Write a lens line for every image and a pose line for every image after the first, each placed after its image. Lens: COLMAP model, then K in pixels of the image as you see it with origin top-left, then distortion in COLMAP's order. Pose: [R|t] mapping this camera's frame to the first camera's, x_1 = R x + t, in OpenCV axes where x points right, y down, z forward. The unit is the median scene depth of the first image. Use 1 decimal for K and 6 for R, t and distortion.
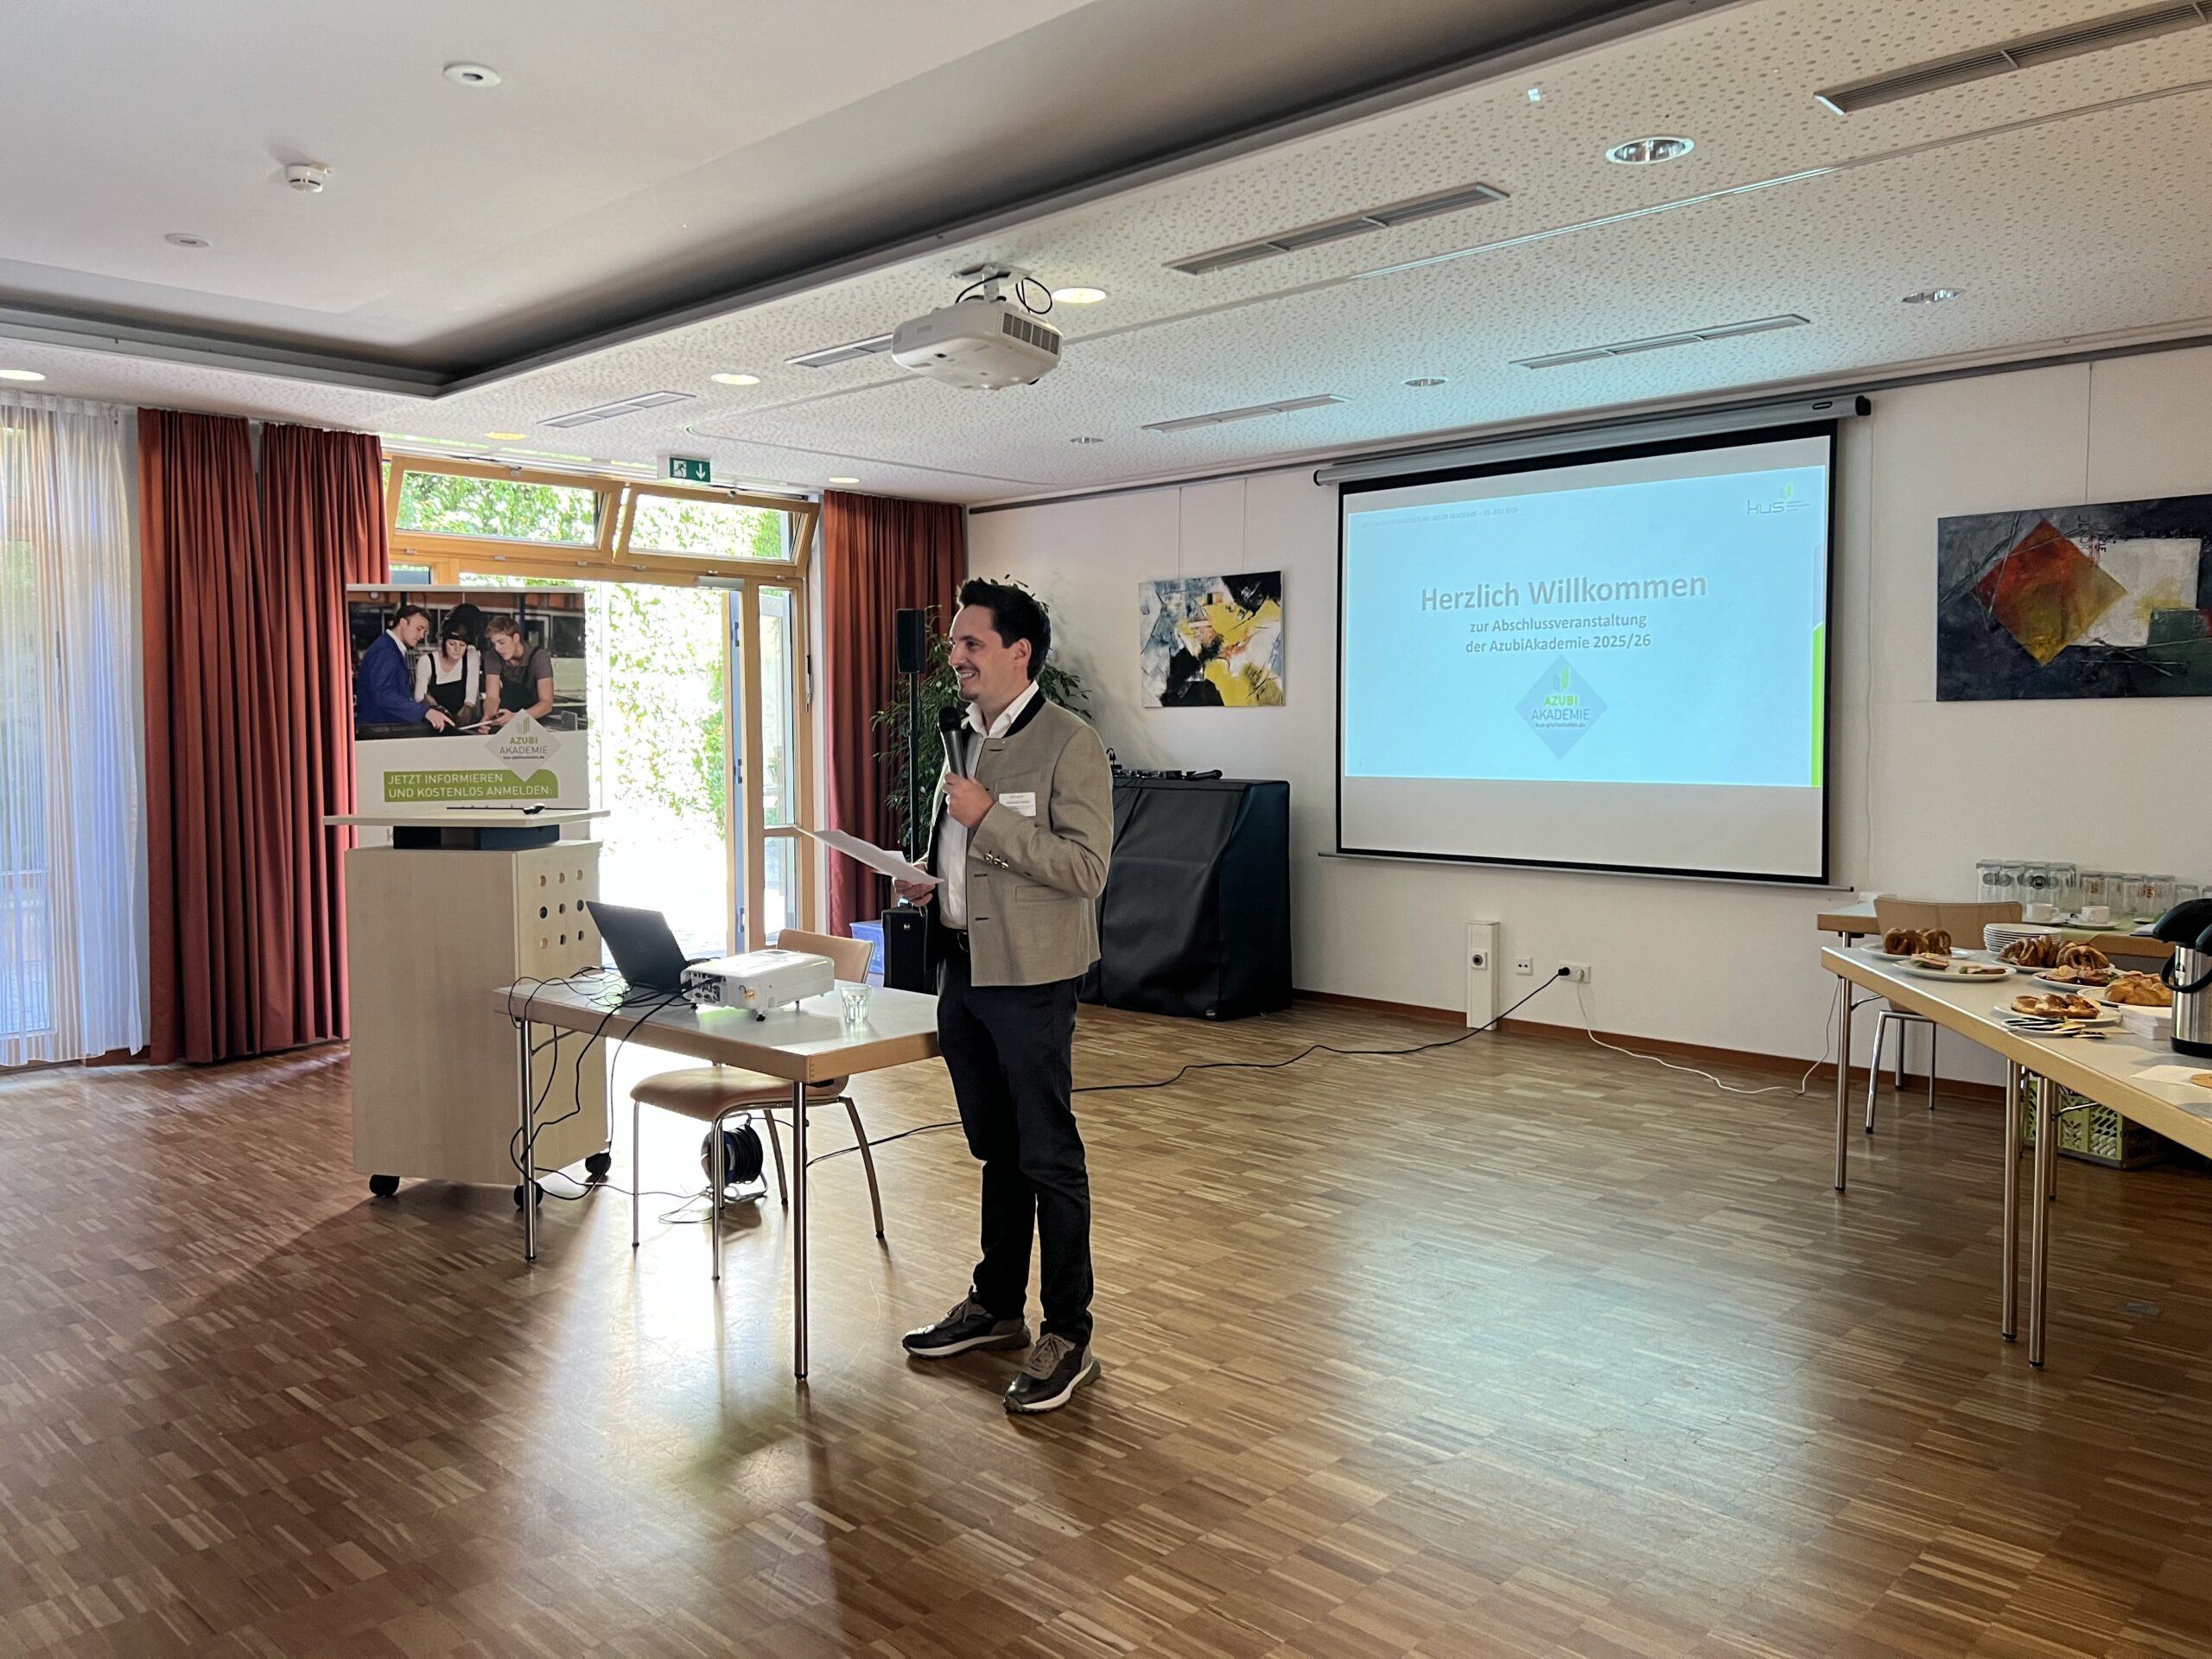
lens RADIAL K [[1652.0, 0, 1109.2], [0, 1652.0, 817.2], [0, 0, 1]] dist [0.048782, -0.051430]
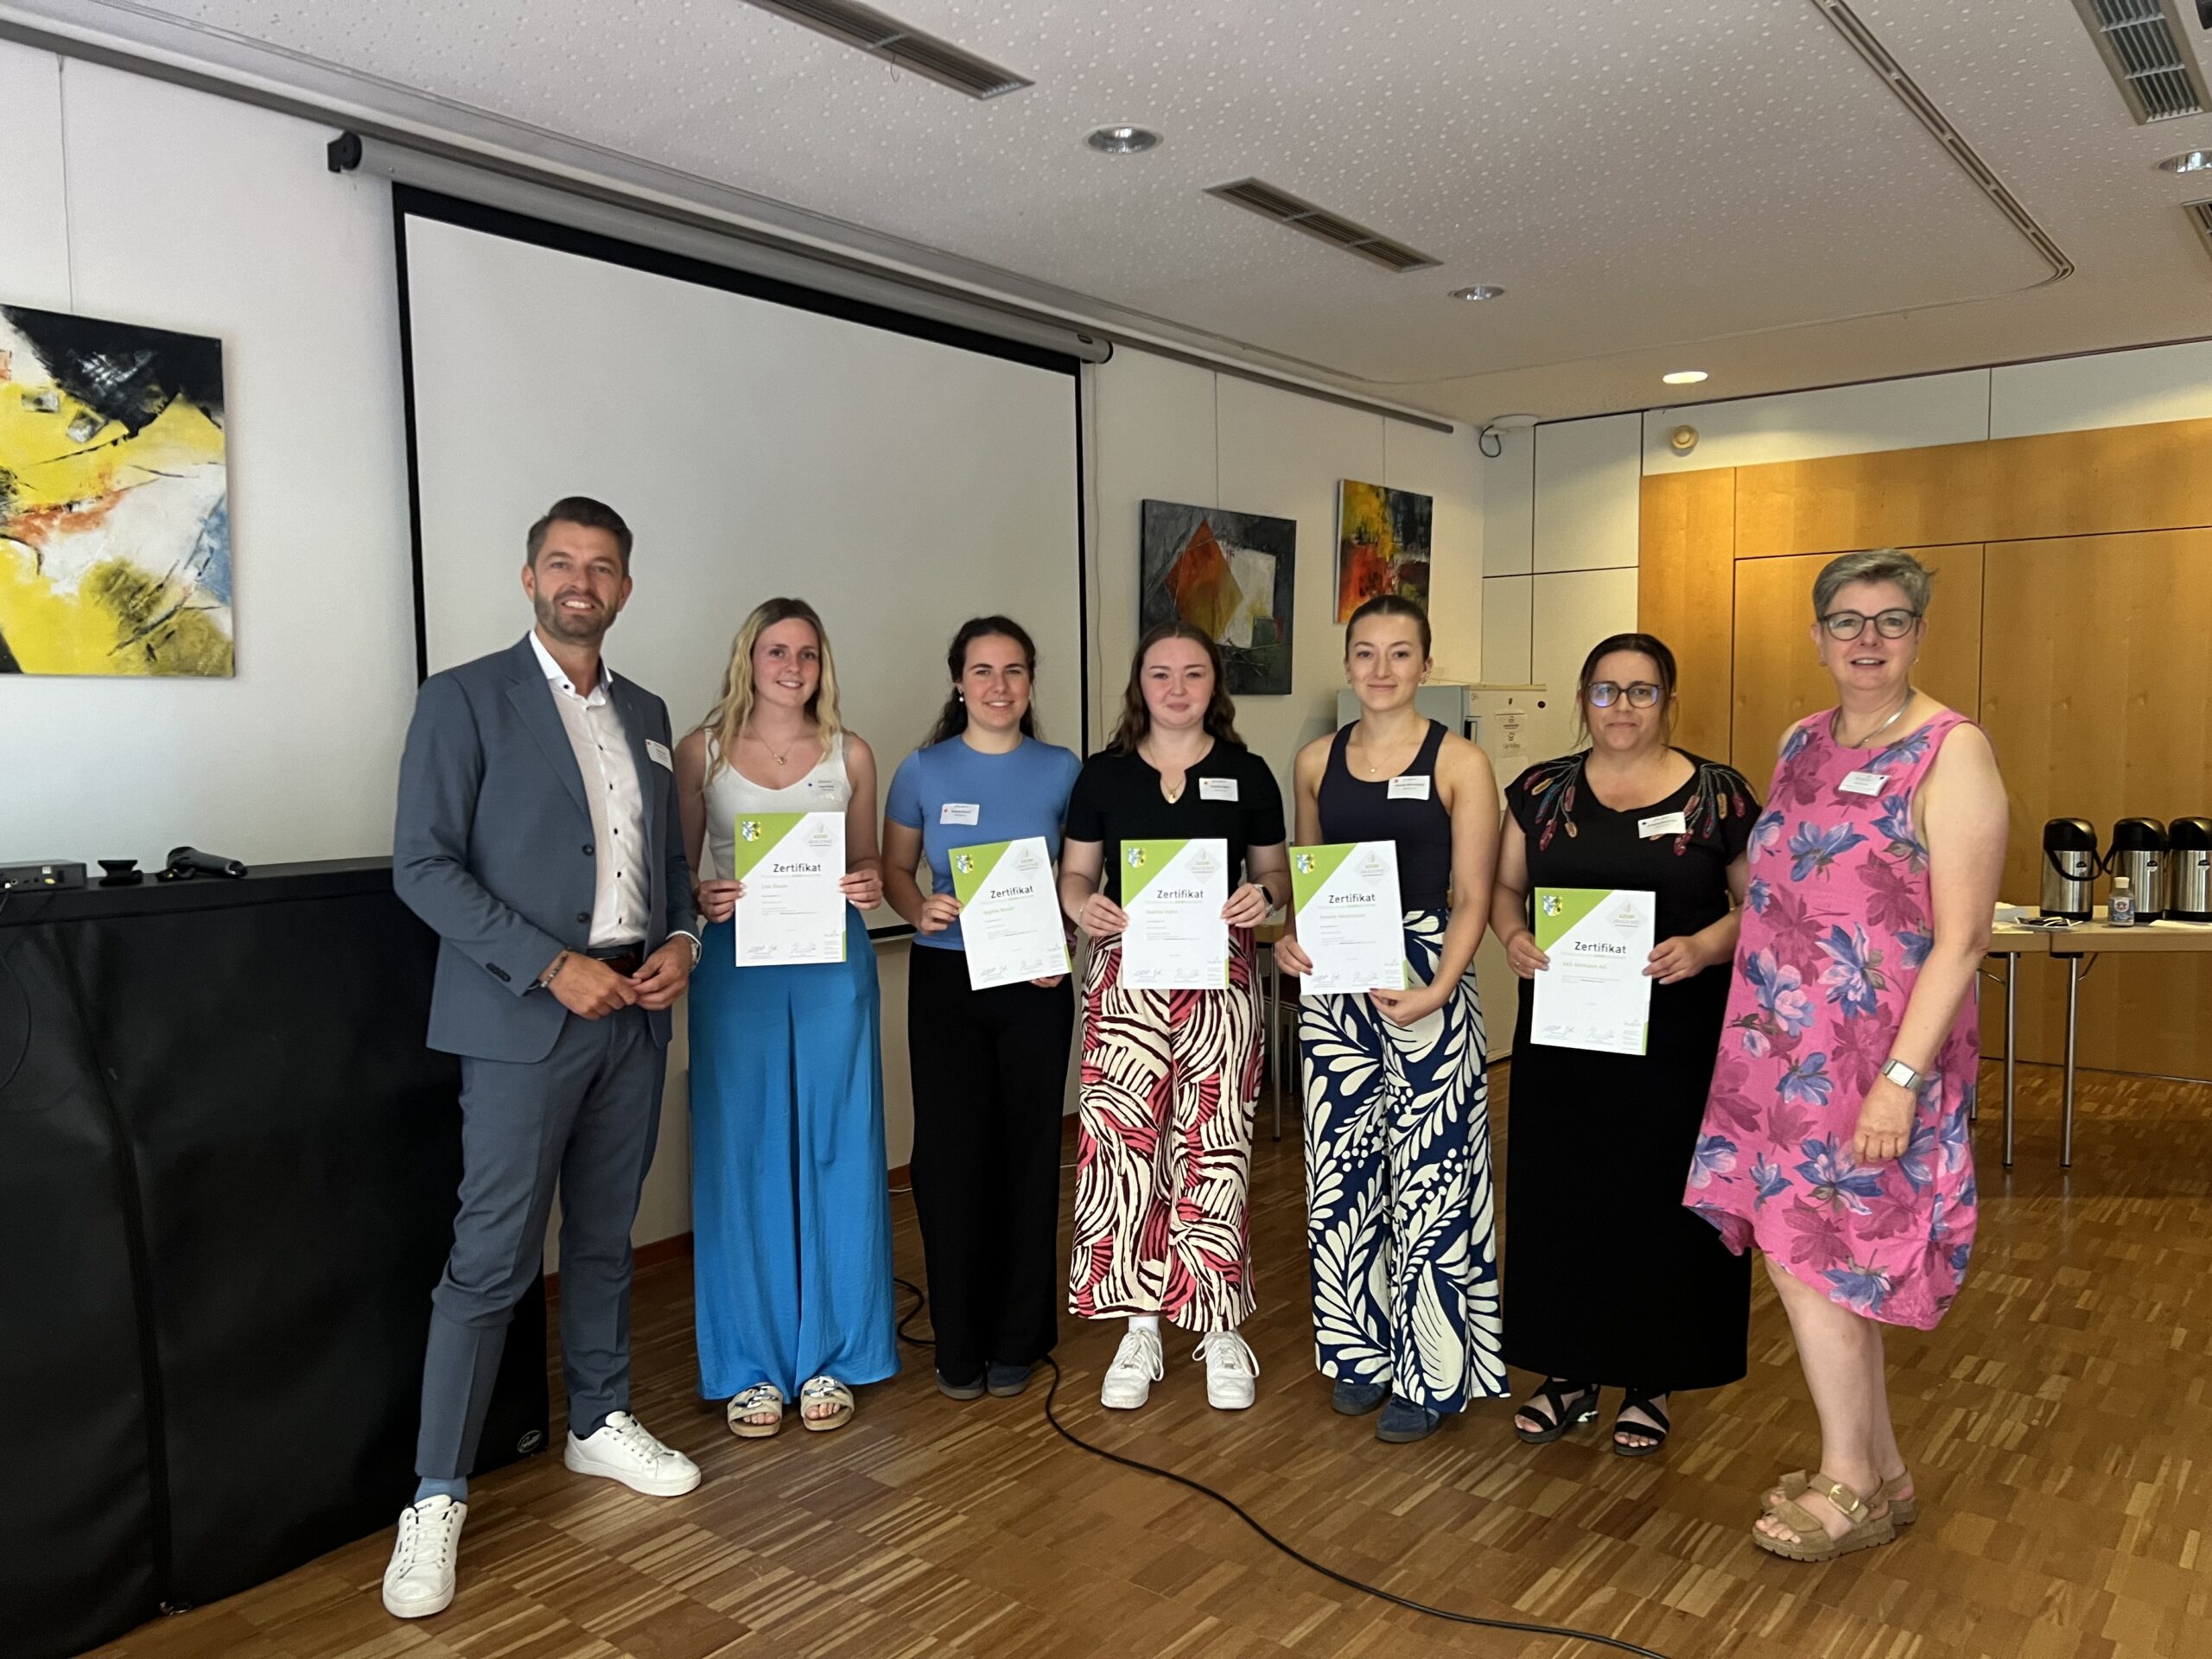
lens RADIAL K [[1652.0, 0, 1100.8], [0, 1652.0, 844.1], [0, 0, 1]] dist [0.048782, -0.051430]
pose [[-0.083719, -0.069591, 0.994056, -0.379150], [0.068720, 0.994780, 0.075430, -0.050899], [-0.994117, 0.074627, -0.078499, 0.970864]]
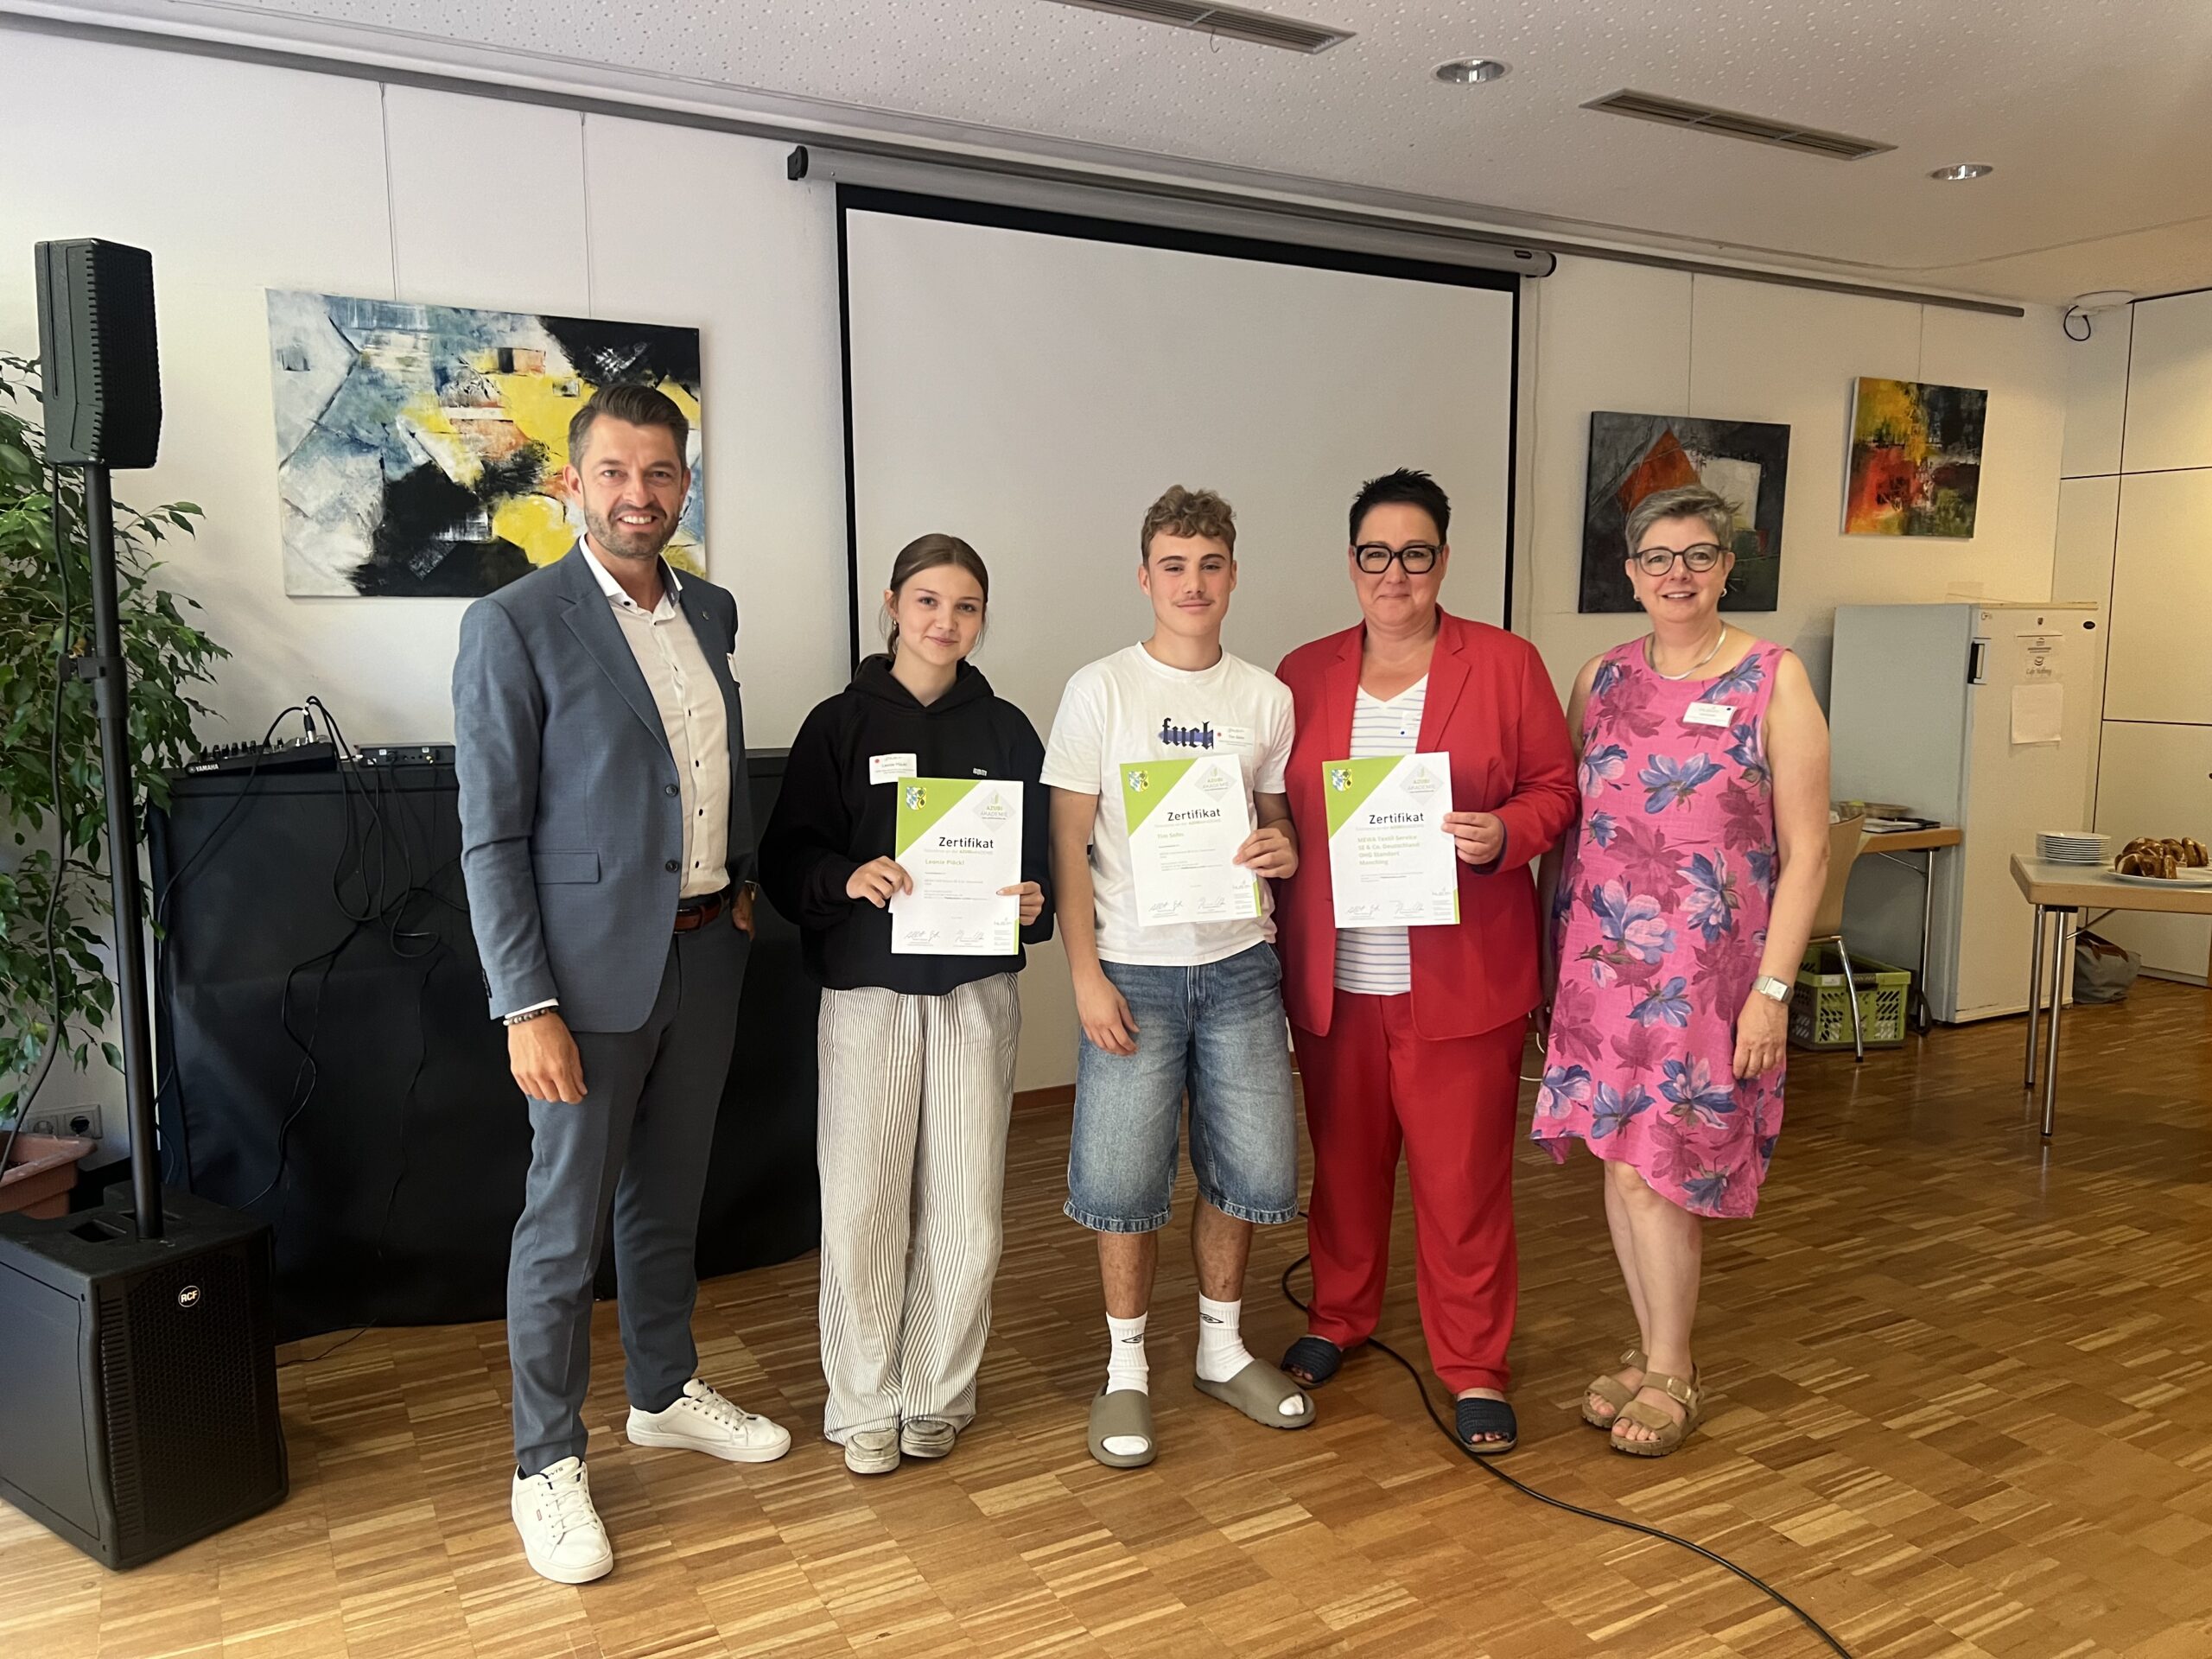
lens RADIAL K [[1652.0, 0, 1118.7], [0, 1652.0, 845.0], [0, 0, 1]] dist [0.048782, -0.051430]
pose [[0.298126, -0.119271, 0.947046, -0.415276], [0.053947, 0.992682, 0.108036, -0.048370], [-0.953001, 0.018882, 0.302378, 0.853516]]
